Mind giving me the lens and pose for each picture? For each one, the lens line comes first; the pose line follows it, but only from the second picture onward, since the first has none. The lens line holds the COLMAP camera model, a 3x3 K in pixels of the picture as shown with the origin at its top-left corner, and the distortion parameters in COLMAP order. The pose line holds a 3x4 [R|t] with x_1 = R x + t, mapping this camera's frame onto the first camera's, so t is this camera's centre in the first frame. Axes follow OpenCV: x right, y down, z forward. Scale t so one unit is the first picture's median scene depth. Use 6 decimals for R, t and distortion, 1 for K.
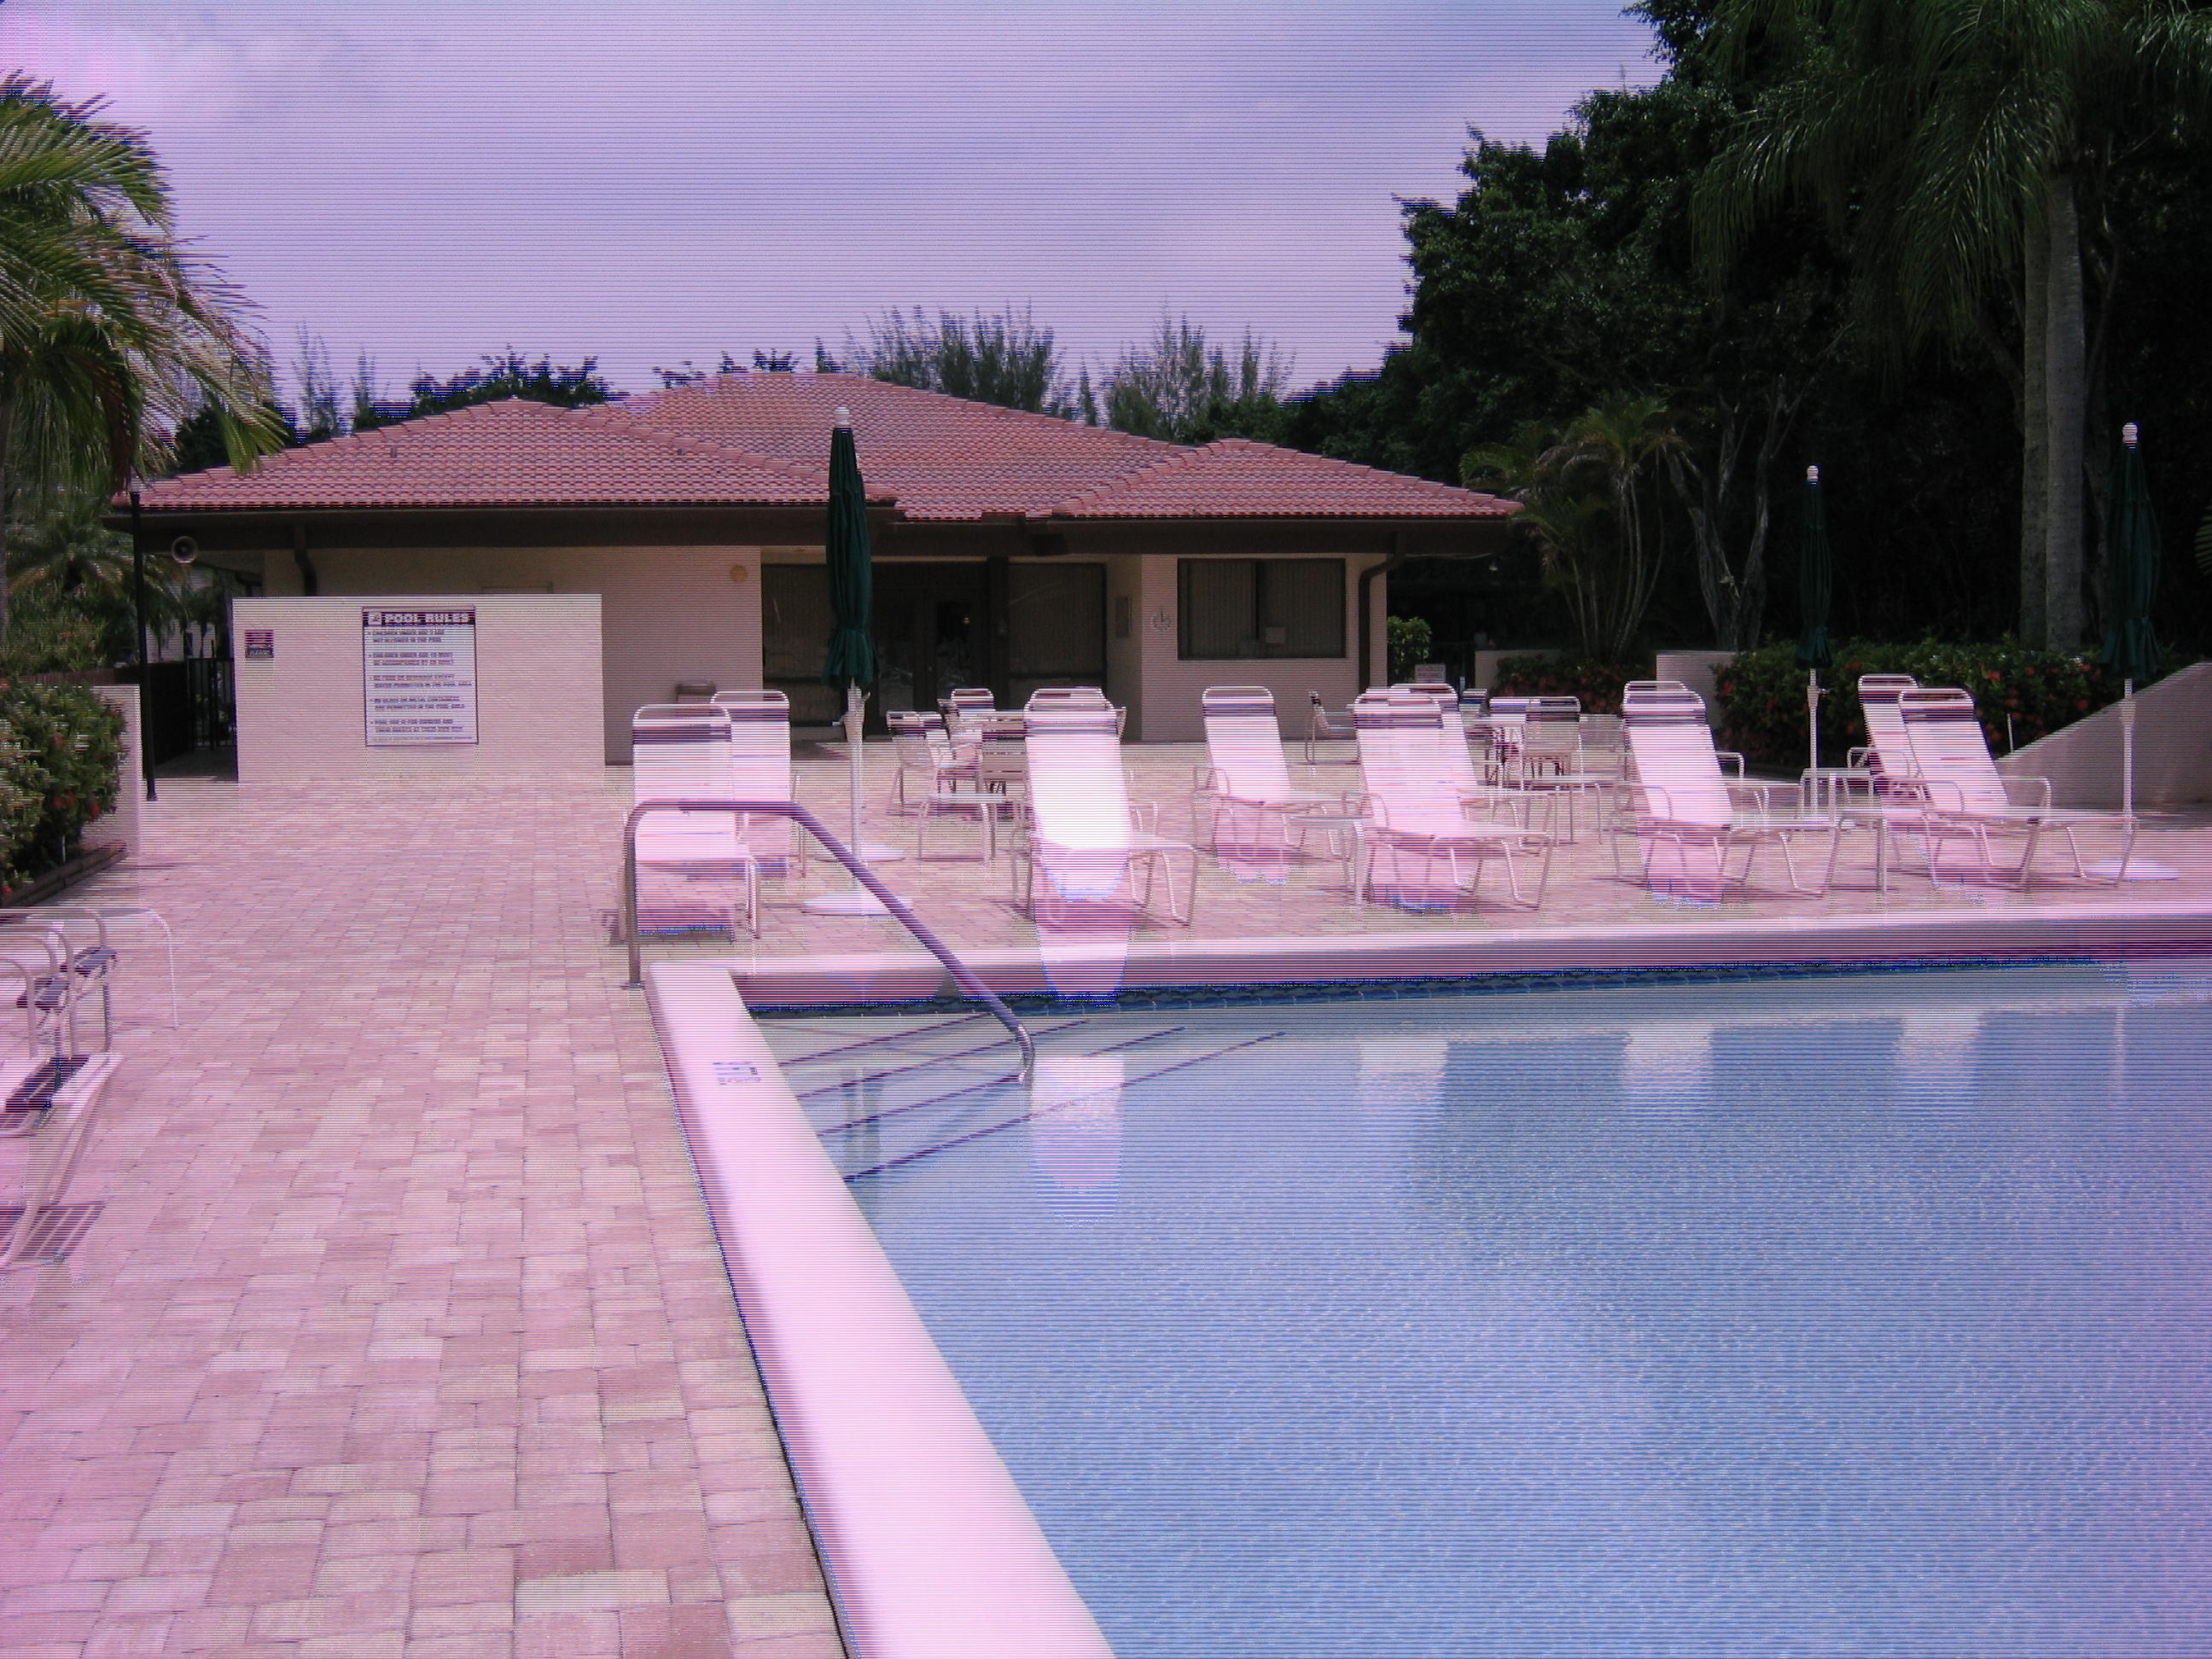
lens RADIAL K [[2439.9, 0, 1106.0], [0, 2439.9, 829.5], [0, 0, 1]] dist [-0.203448, 0.357706]
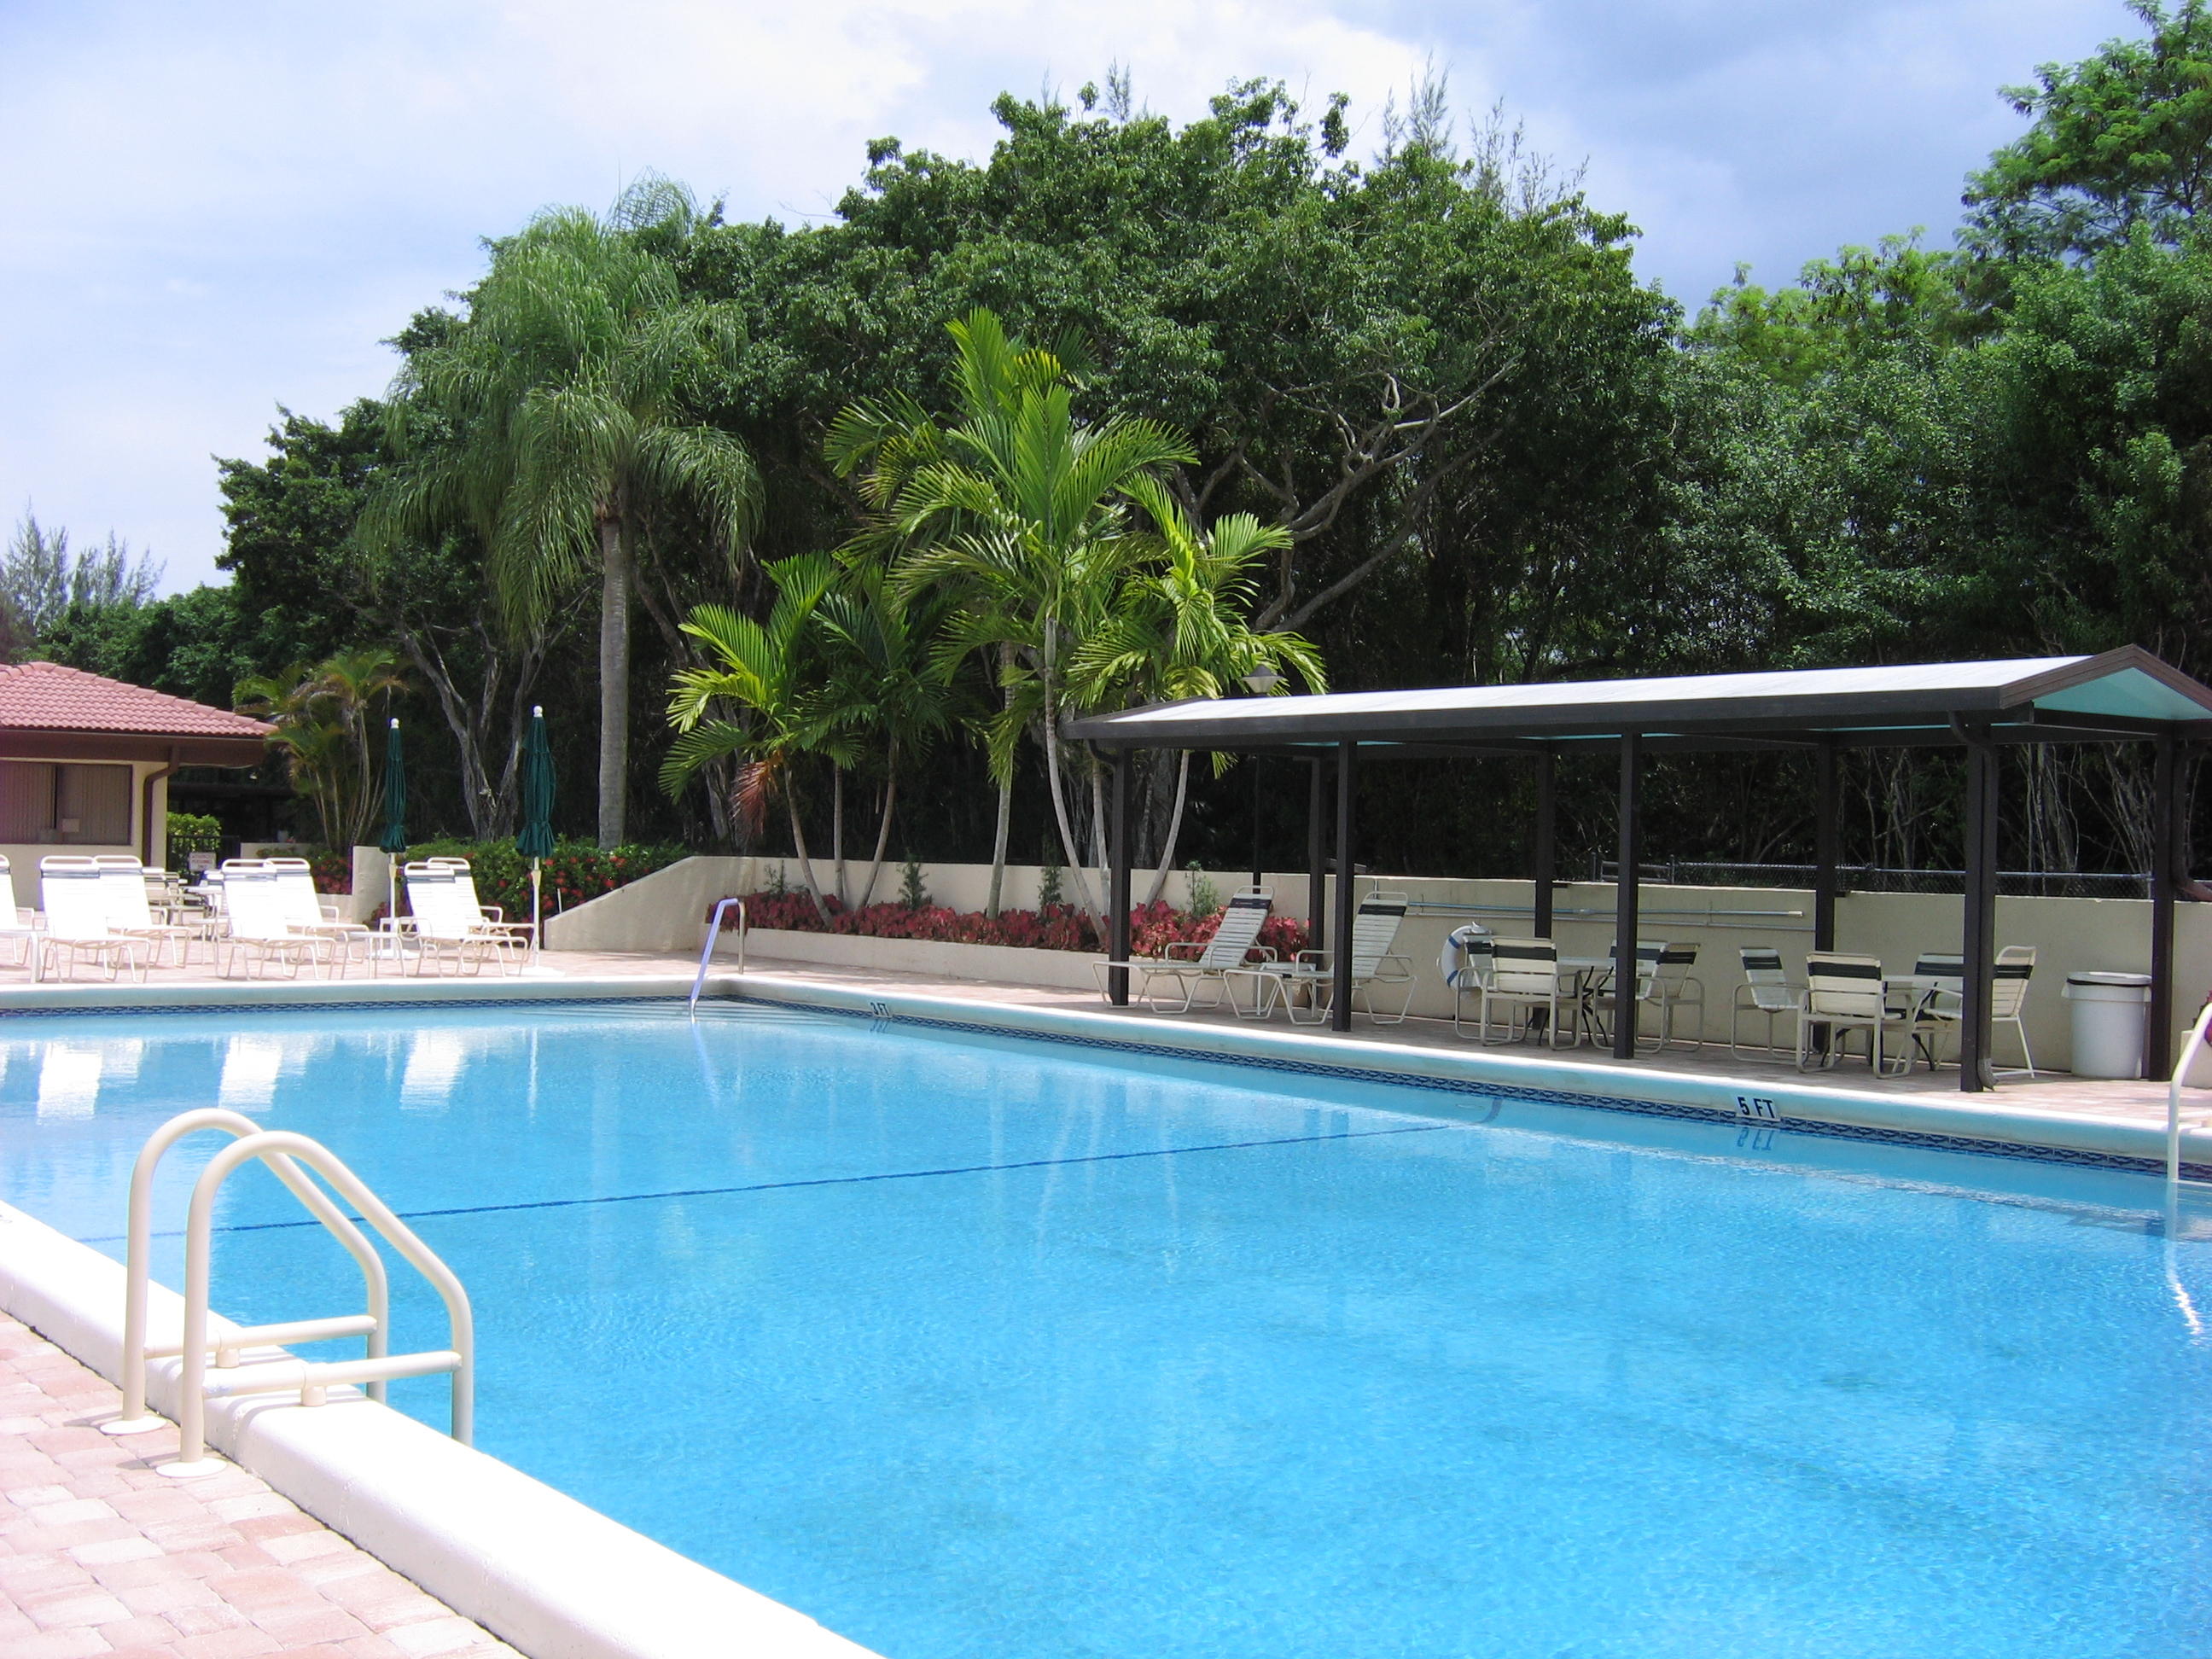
lens RADIAL K [[2439.9, 0, 1106.0], [0, 2439.9, 829.5], [0, 0, 1]] dist [-0.203448, 0.357706]
pose [[0.902393, 0.031933, 0.429730, 0.026043], [0.005277, 0.996357, -0.085120, 0.026726], [-0.430882, 0.079079, 0.898937, -0.296649]]
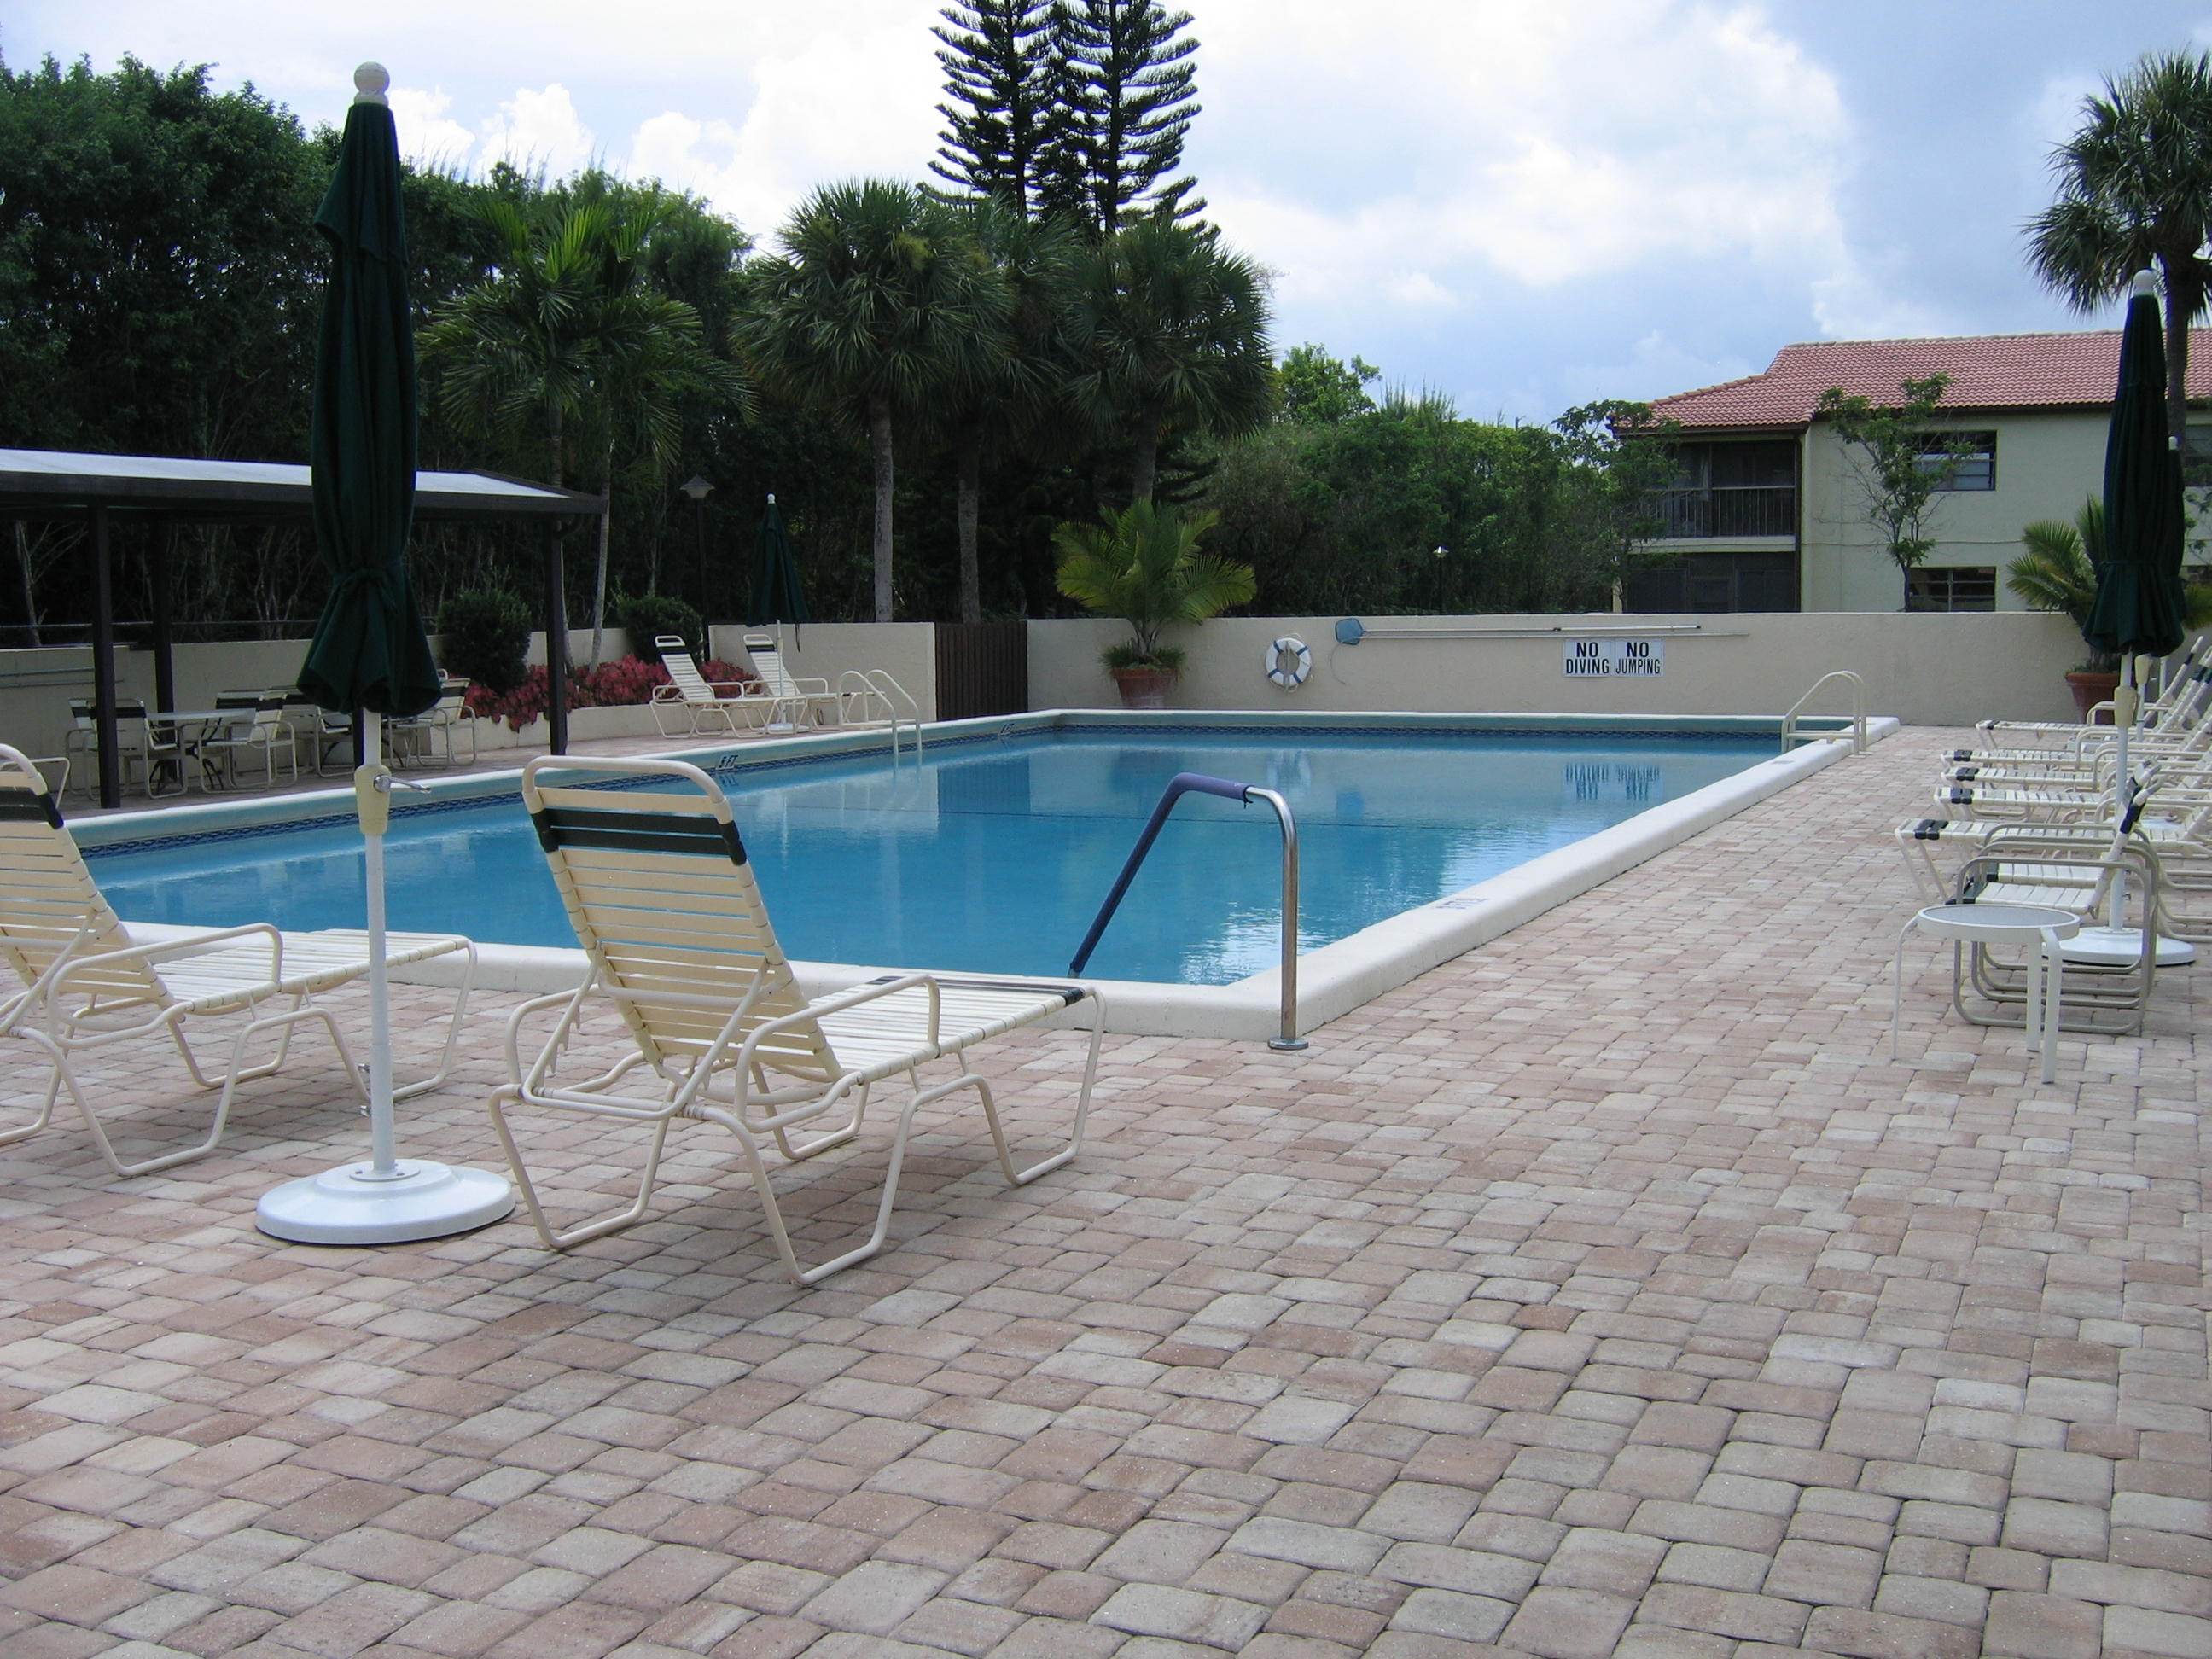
lens RADIAL K [[2439.9, 0, 1106.0], [0, 2439.9, 829.5], [0, 0, 1]] dist [-0.203448, 0.357706]
pose [[-0.794676, -0.032948, 0.606139, -0.320852], [0.073086, 0.986069, 0.149418, -0.074279], [-0.602618, 0.163039, -0.781198, 1.005847]]
